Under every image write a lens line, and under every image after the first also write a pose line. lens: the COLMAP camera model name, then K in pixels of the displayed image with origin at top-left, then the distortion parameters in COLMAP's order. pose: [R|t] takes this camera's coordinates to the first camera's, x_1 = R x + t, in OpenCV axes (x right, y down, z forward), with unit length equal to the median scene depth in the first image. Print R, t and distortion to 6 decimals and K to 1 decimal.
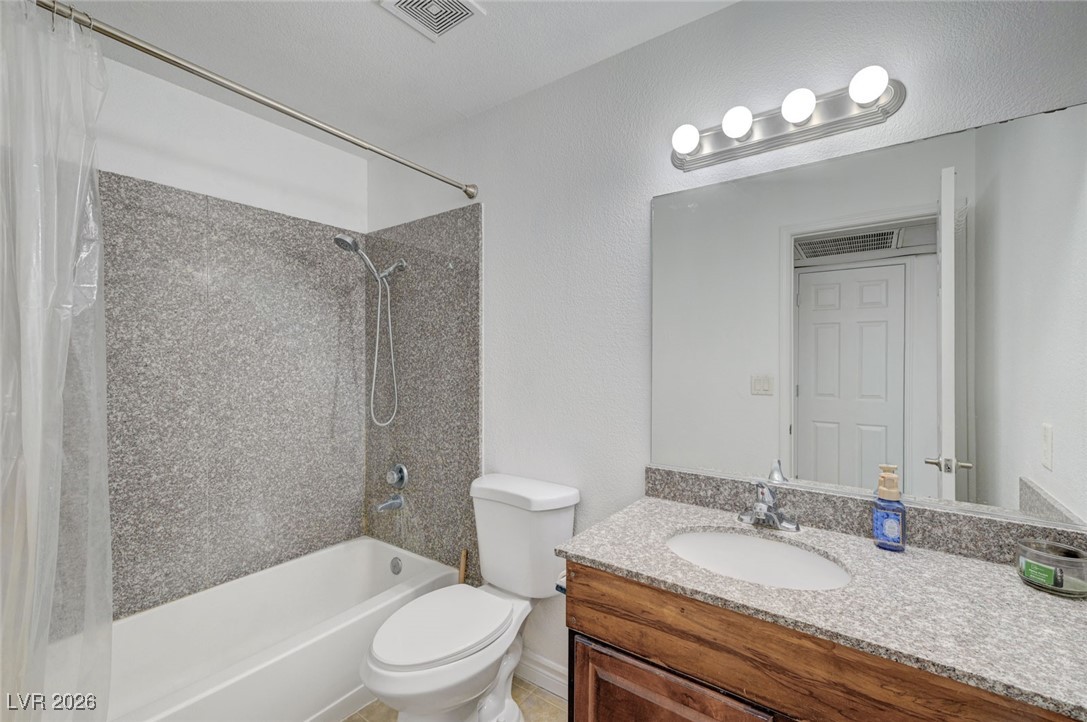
lens RADIAL K [[459.3, 0, 538.7], [0, 459.3, 358.3], [0, 0, 1]] dist [0.005345, 0.002368]
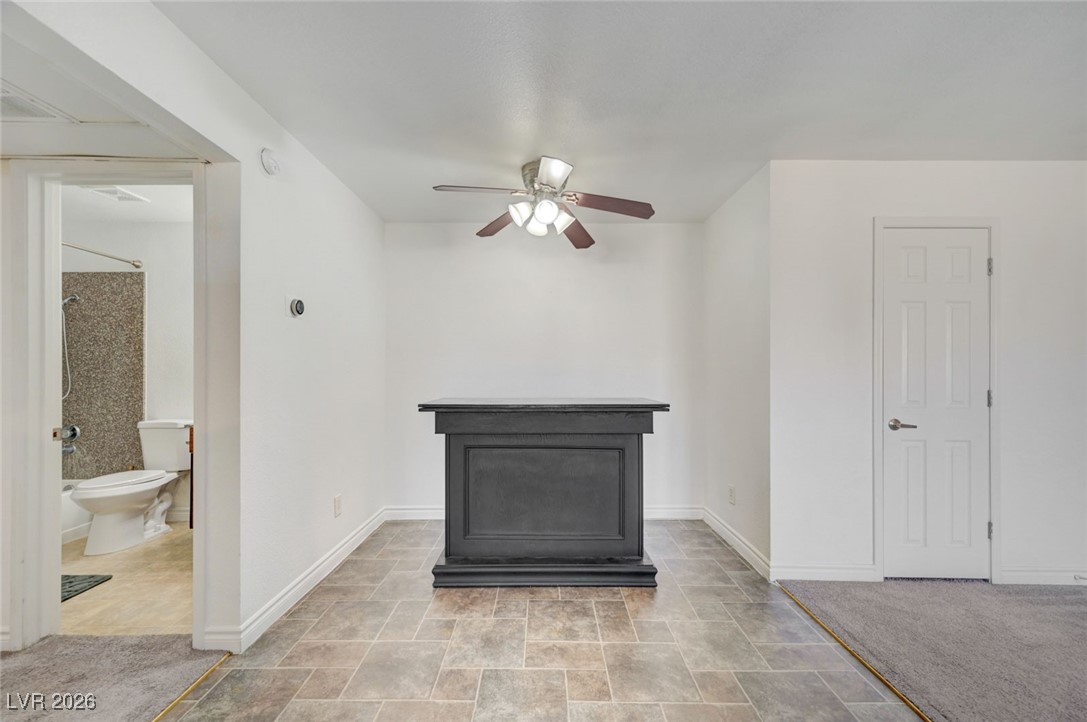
lens RADIAL K [[433.8, 0, 542.4], [0, 433.8, 371.1], [0, 0, 1]] dist [0.011034, 0.000424]
pose [[0.809719, 0.002751, 0.586812, 0.130301], [-0.000348, 0.999991, -0.004207, 0.058923], [-0.586818, 0.003202, 0.809712, -1.307353]]
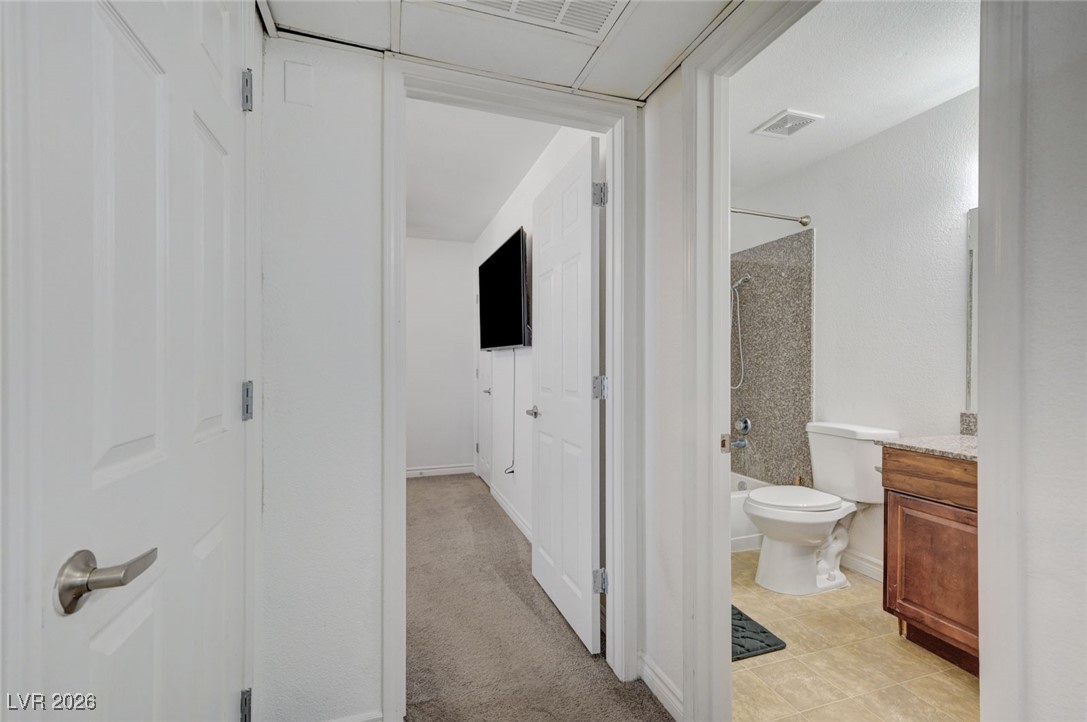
lens RADIAL K [[459.3, 0, 545.8], [0, 459.3, 365.0], [0, 0, 1]] dist [0.005345, 0.002368]
pose [[0.822784, 0.003820, -0.568341, 0.002498], [-0.002637, 0.999992, 0.002903, 0.074659], [0.568347, -0.000890, 0.822788, -0.607674]]
